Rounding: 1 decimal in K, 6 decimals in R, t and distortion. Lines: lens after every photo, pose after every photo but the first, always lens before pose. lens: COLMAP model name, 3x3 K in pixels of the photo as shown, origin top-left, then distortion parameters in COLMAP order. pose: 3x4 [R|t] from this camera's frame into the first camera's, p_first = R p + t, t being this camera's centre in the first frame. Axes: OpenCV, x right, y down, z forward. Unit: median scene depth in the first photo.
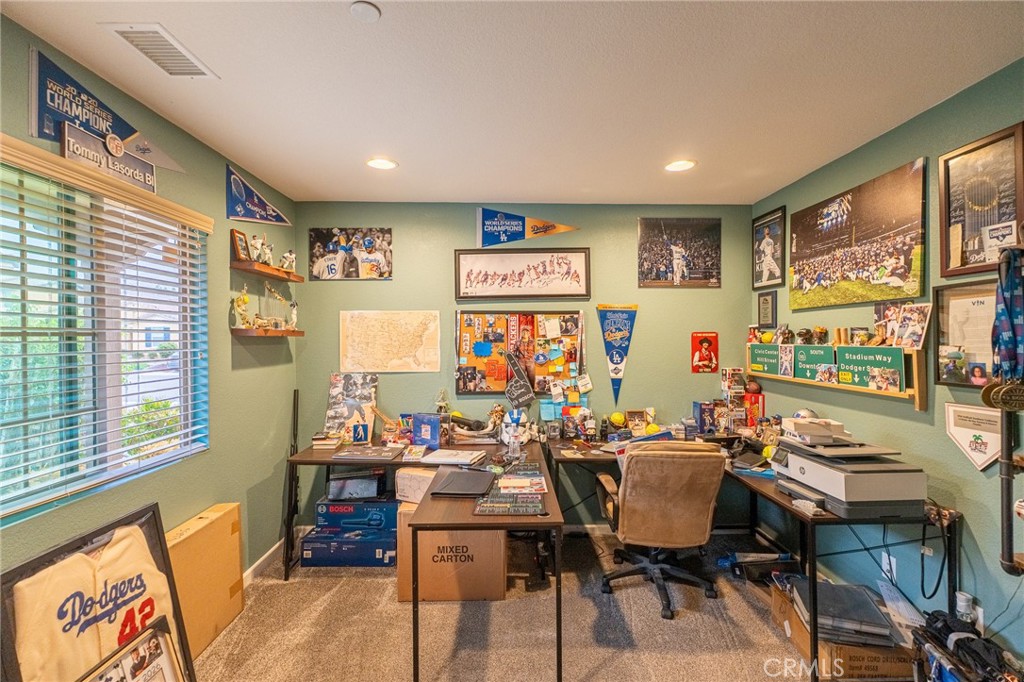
lens RADIAL K [[449.6, 0, 511.1], [0, 449.6, 340.5], [0, 0, 1]] dist [0.003584, -0.000200]
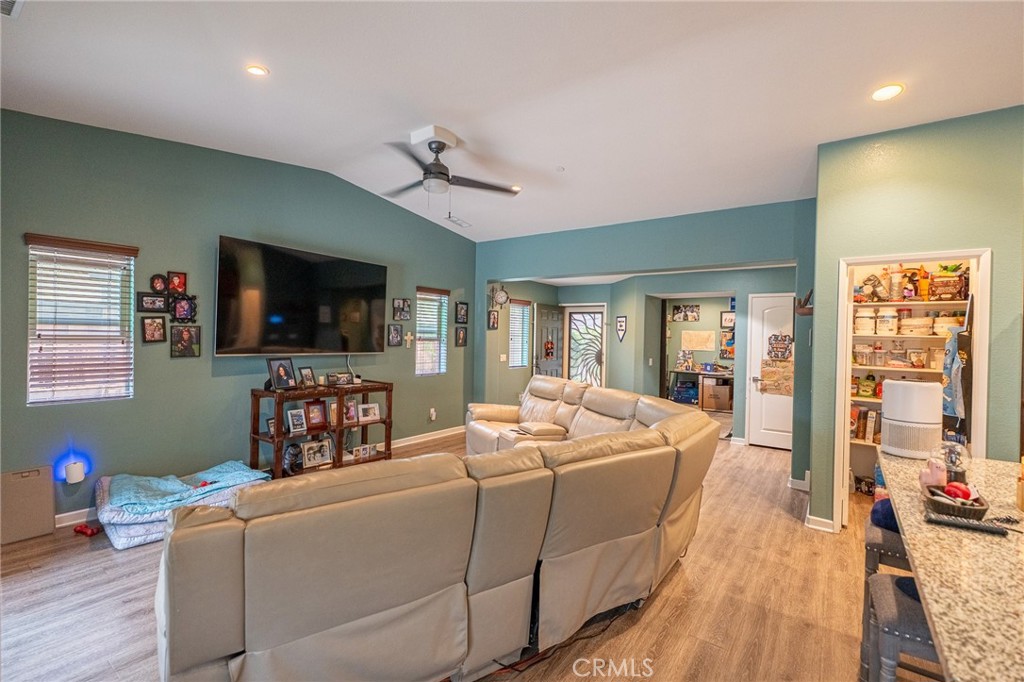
lens RADIAL K [[449.6, 0, 513.0], [0, 449.6, 343.3], [0, 0, 1]] dist [0.003584, -0.000200]
pose [[0.800710, 0.027219, -0.598433, 0.583970], [-0.023236, 0.999627, 0.014376, 0.004640], [0.598601, 0.002394, 0.801044, -2.315528]]
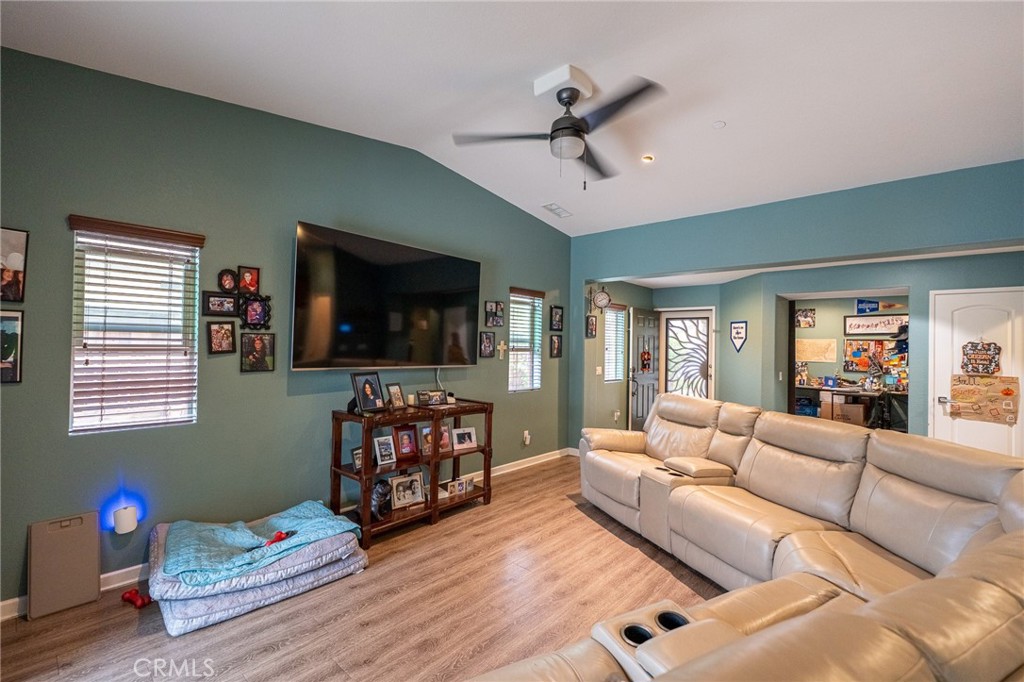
lens RADIAL K [[449.6, 0, 513.1], [0, 449.6, 344.7], [0, 0, 1]] dist [0.003584, -0.000200]
pose [[0.736407, 0.012823, -0.676417, 0.230968], [-0.020320, 0.999788, -0.003169, 0.012591], [0.676234, 0.016079, 0.736512, -2.219788]]
